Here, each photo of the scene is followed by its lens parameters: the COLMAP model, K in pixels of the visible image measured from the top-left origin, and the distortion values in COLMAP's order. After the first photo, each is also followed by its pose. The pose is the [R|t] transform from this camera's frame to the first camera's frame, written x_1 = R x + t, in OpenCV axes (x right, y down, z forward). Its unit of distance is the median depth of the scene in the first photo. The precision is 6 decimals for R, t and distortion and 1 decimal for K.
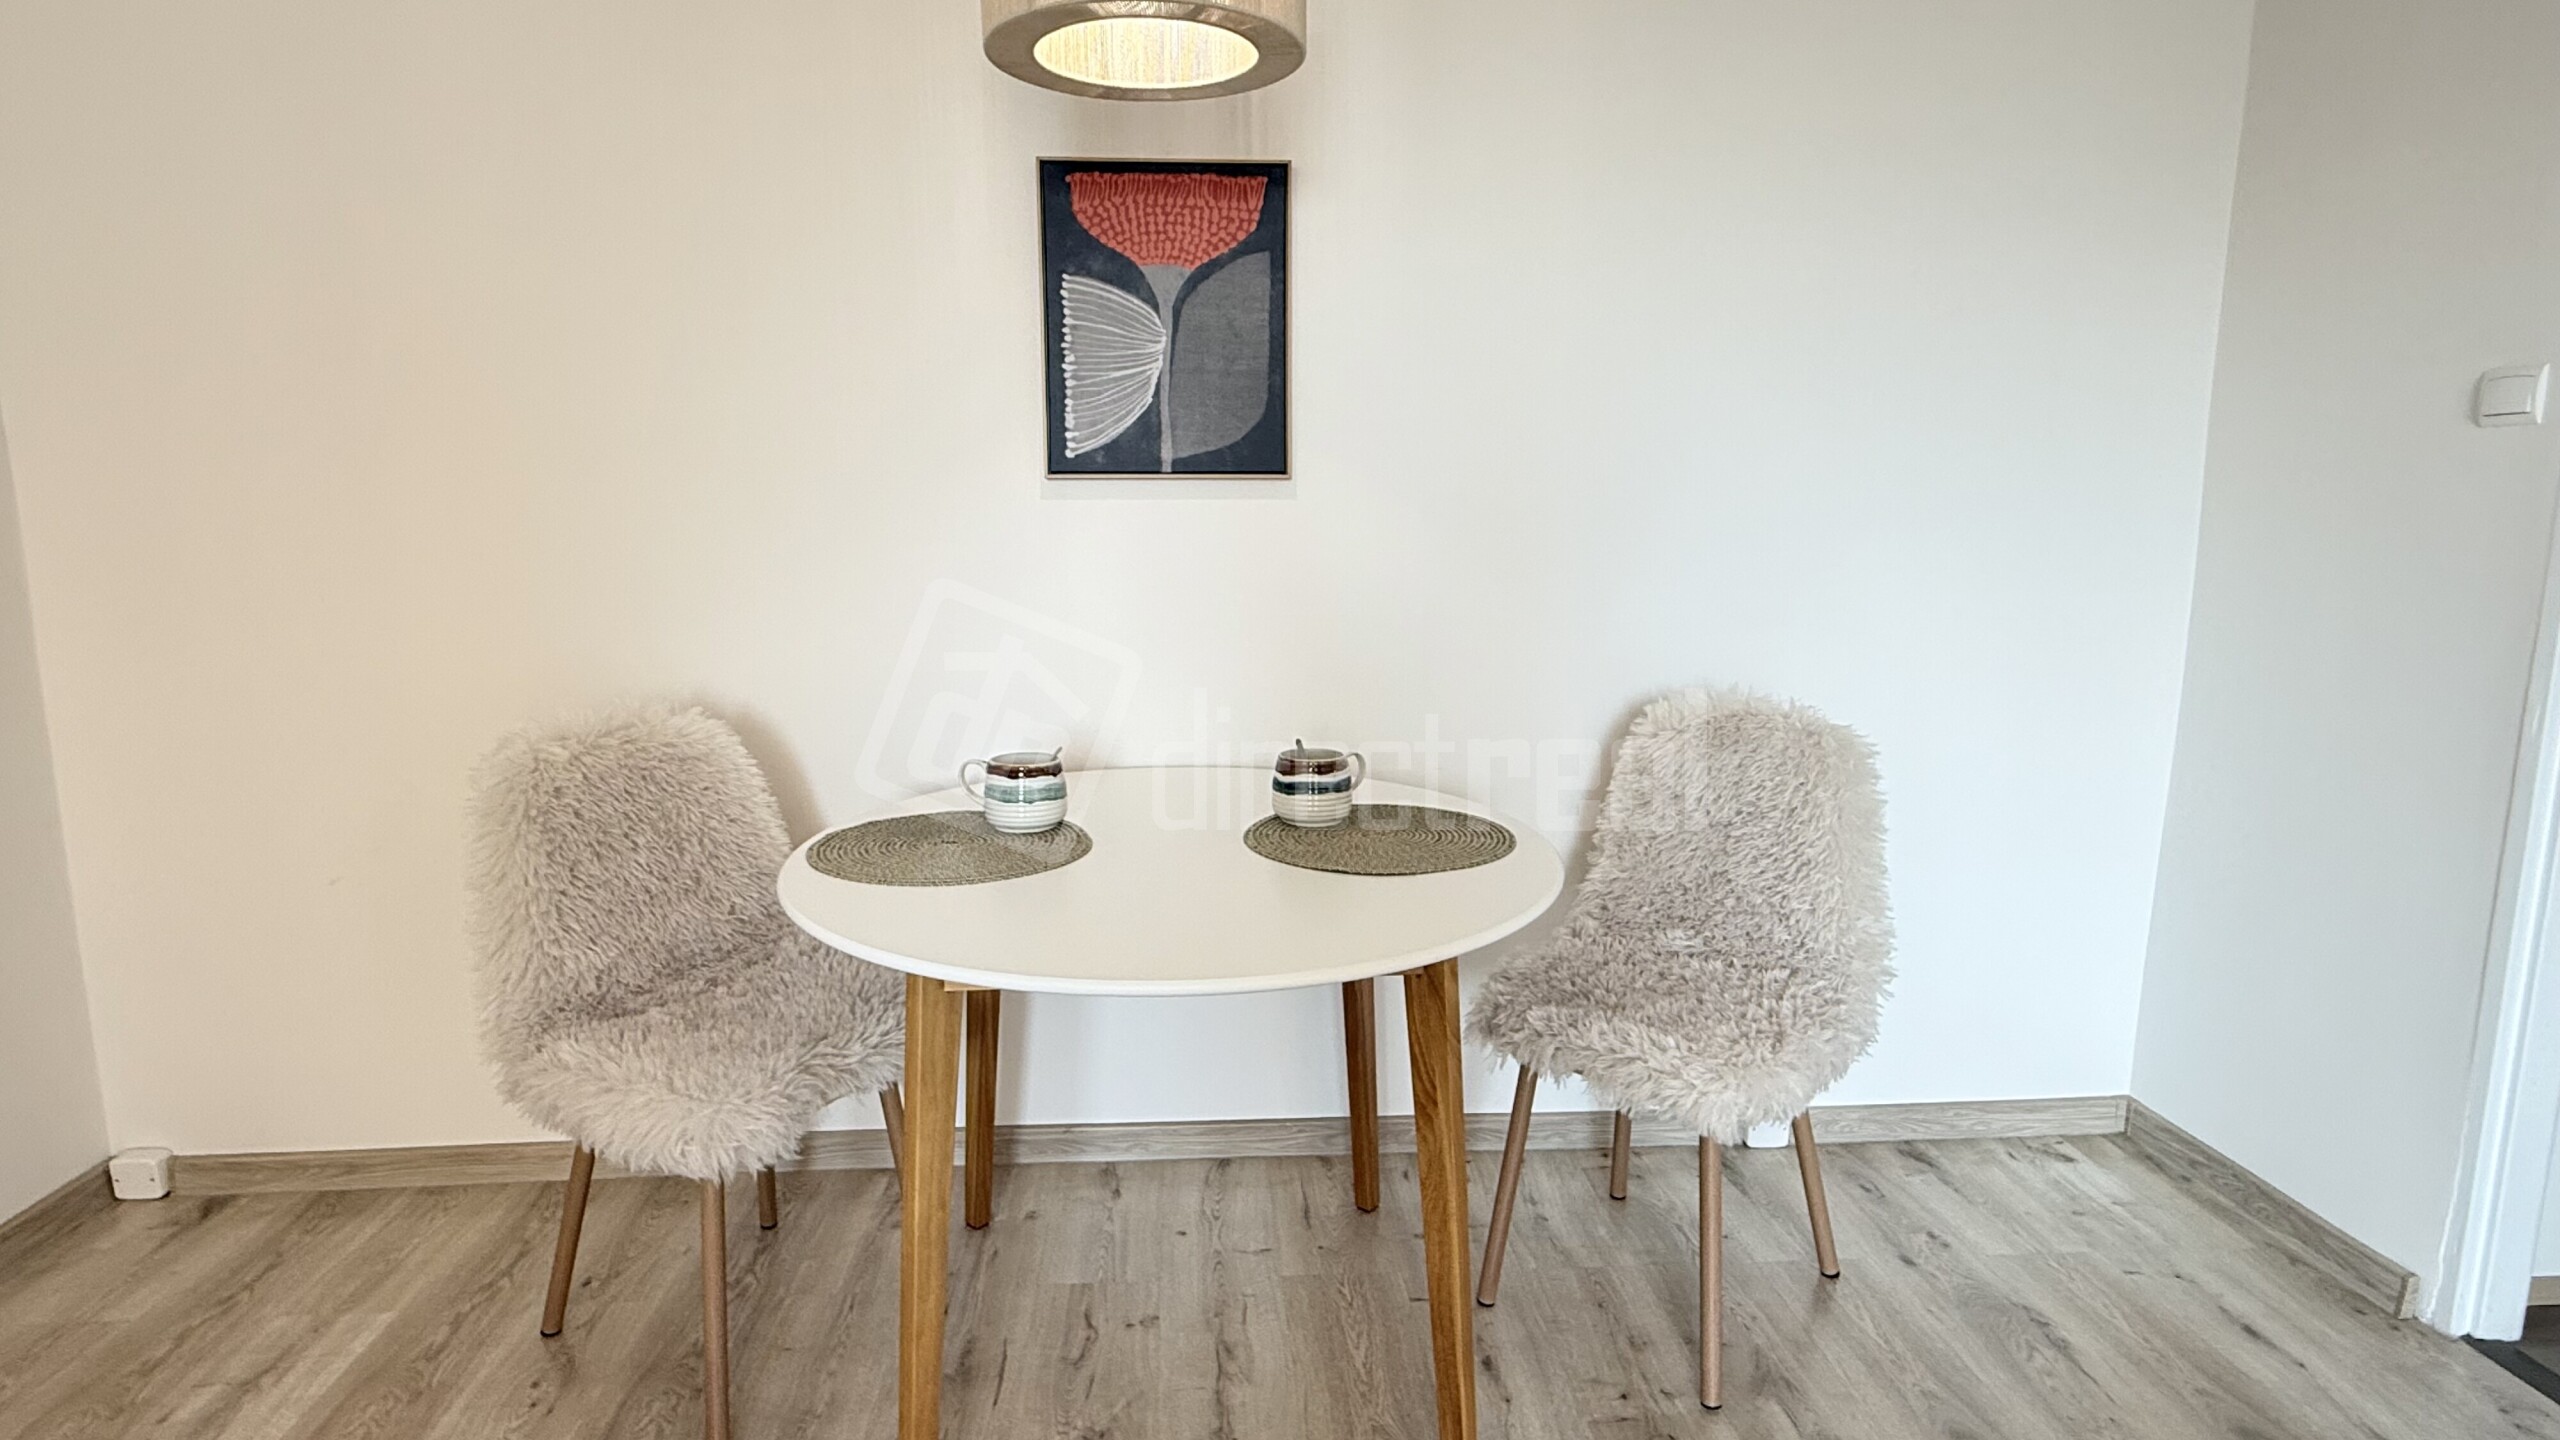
lens RADIAL K [[1348.8, 0, 1267.7], [0, 1348.8, 710.9], [0, 0, 1]] dist [-0.000101, 0.001946]
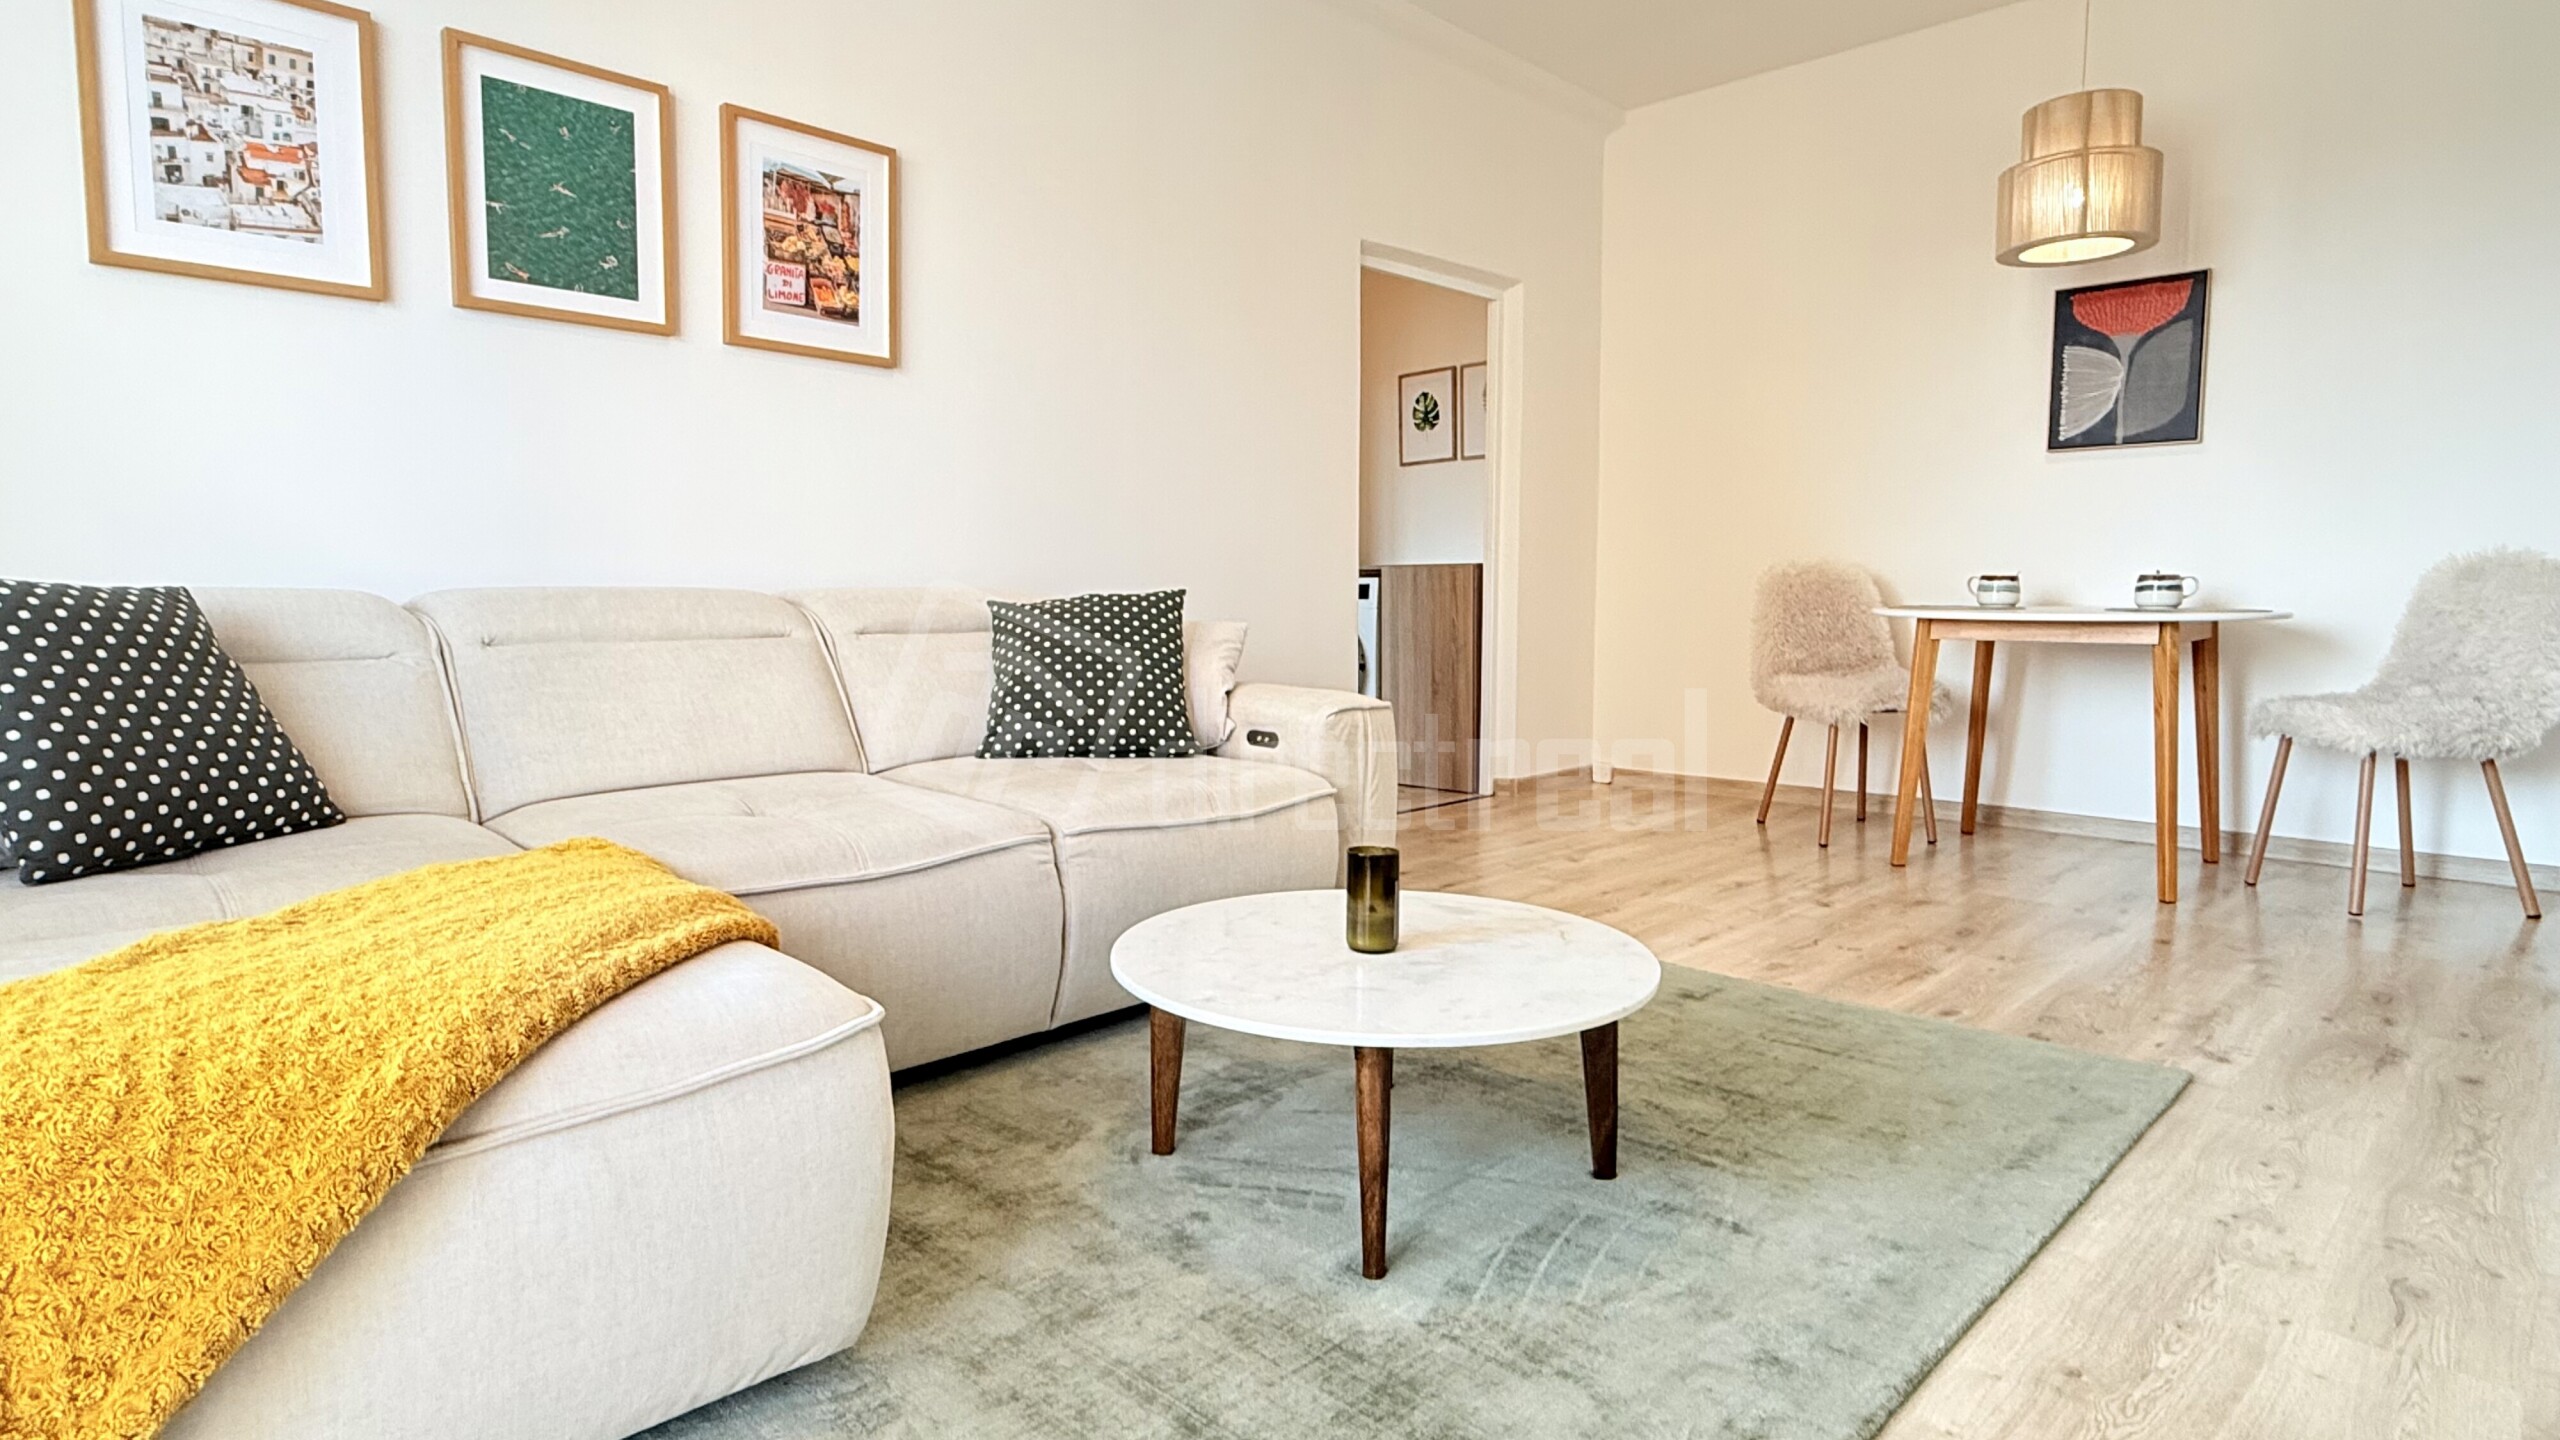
lens RADIAL K [[1348.8, 0, 1270.4], [0, 1348.8, 709.5], [0, 0, 1]] dist [-0.000101, 0.001946]
pose [[0.663924, 0.066625, -0.744826, 0.568606], [-0.123248, 0.992151, -0.021113, 0.376229], [0.737574, 0.105816, 0.666924, -1.082671]]
